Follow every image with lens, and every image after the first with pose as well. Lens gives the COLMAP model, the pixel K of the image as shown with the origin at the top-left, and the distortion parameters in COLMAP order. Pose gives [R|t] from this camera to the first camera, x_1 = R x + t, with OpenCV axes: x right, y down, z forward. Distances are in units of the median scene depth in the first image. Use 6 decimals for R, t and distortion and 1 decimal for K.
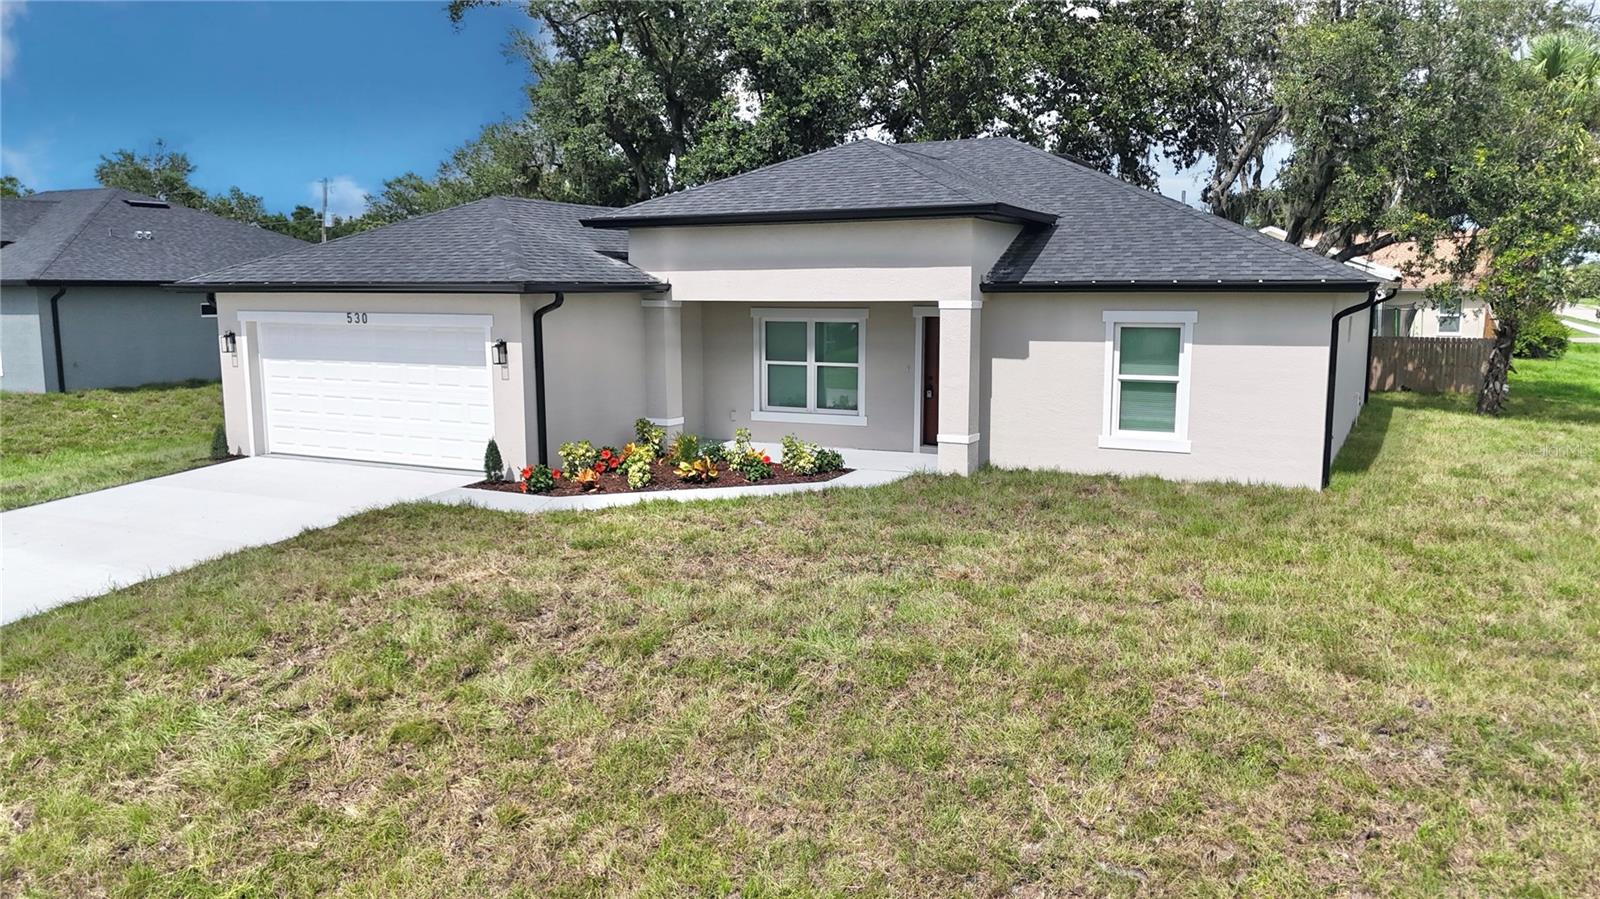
lens RADIAL K [[1202.0, 0, 800.0], [0, 1202.0, 449.5], [0, 0, 1]] dist [0.029523, -0.000896]
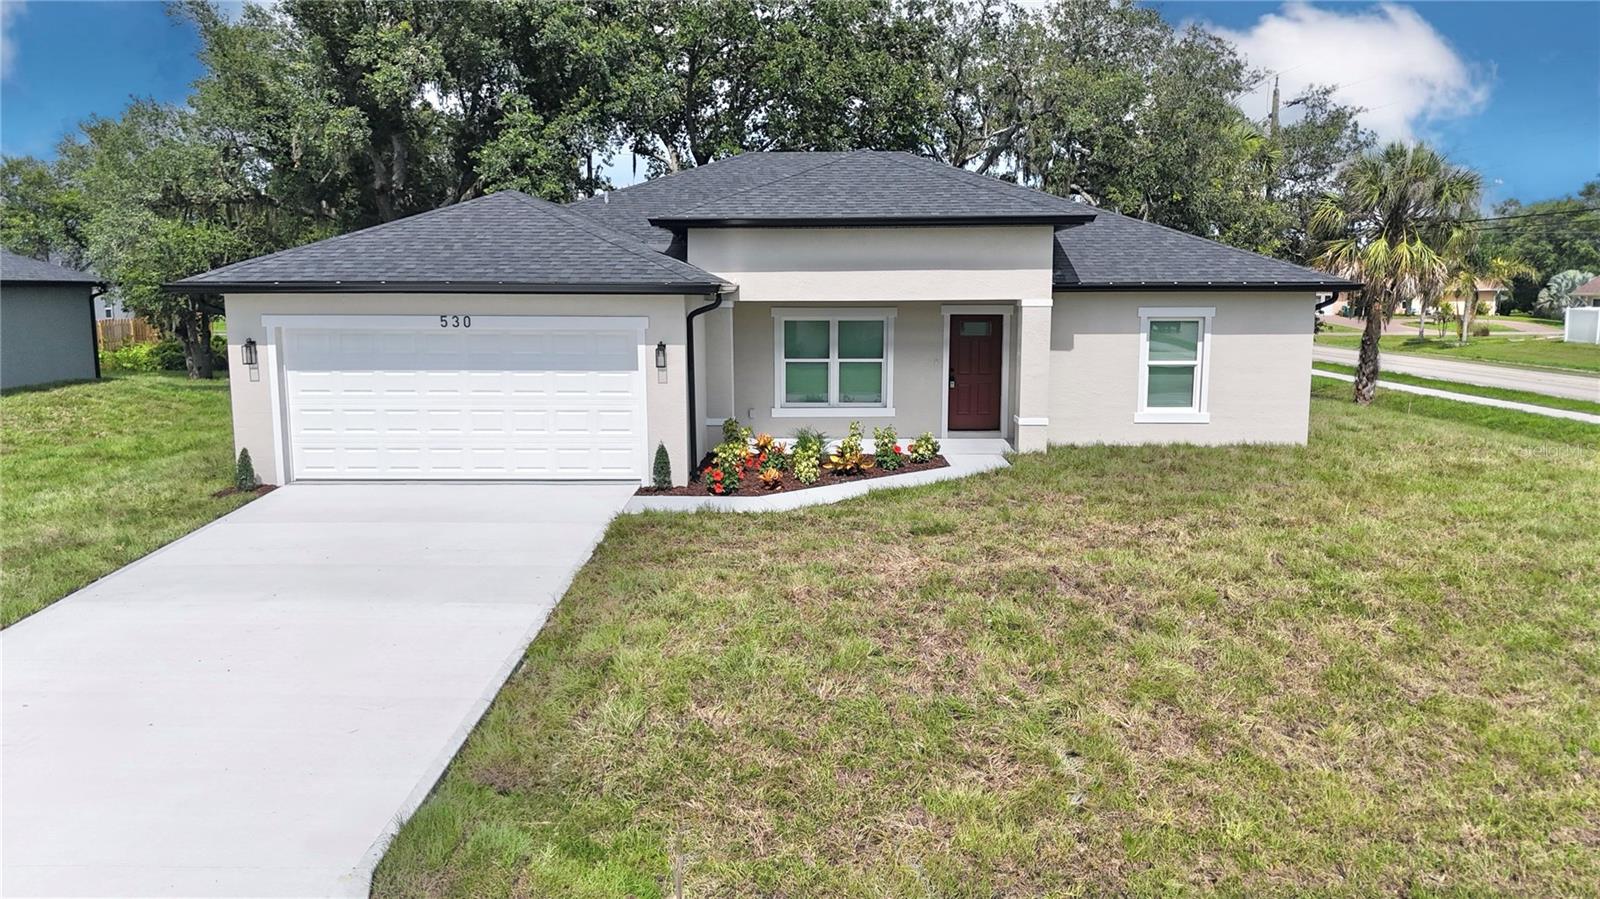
lens RADIAL K [[1202.0, 0, 800.0], [0, 1202.0, 449.5], [0, 0, 1]] dist [0.029523, -0.000896]
pose [[0.891058, -0.059805, 0.449933, -0.581903], [0.060220, 0.998095, 0.013405, -0.010926], [-0.449878, 0.015151, 0.892962, 0.086776]]
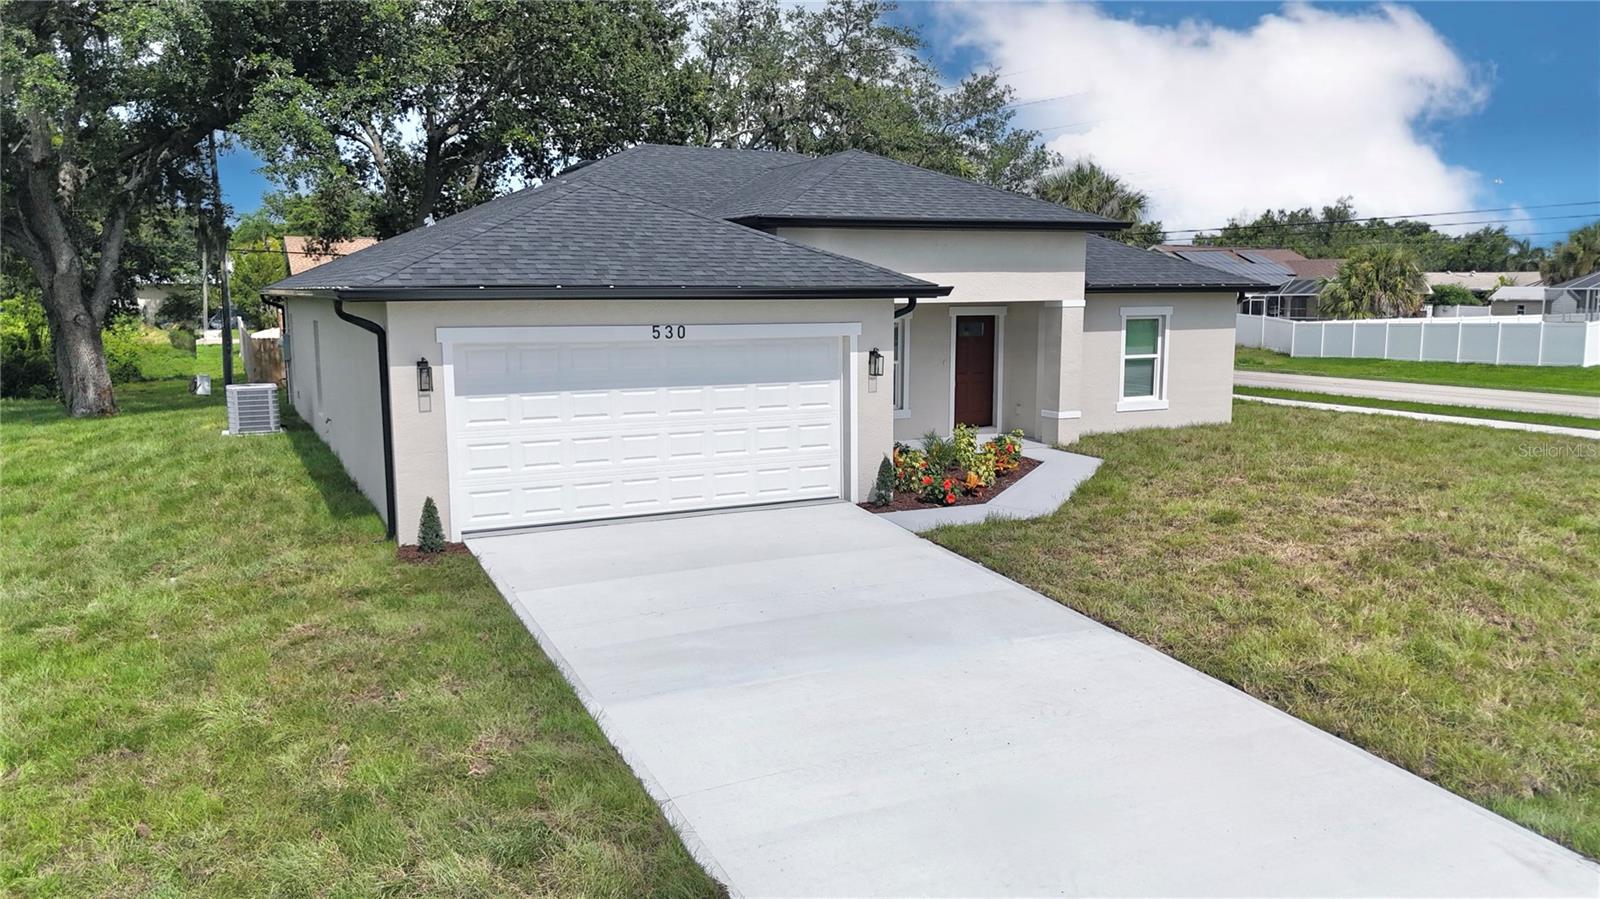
lens RADIAL K [[1202.0, 0, 800.0], [0, 1202.0, 449.5], [0, 0, 1]] dist [0.029523, -0.000896]
pose [[0.582577, -0.109651, 0.805345, -1.006987], [0.111776, 0.992252, 0.054242, -0.070135], [-0.805053, 0.058419, 0.590319, 0.507522]]
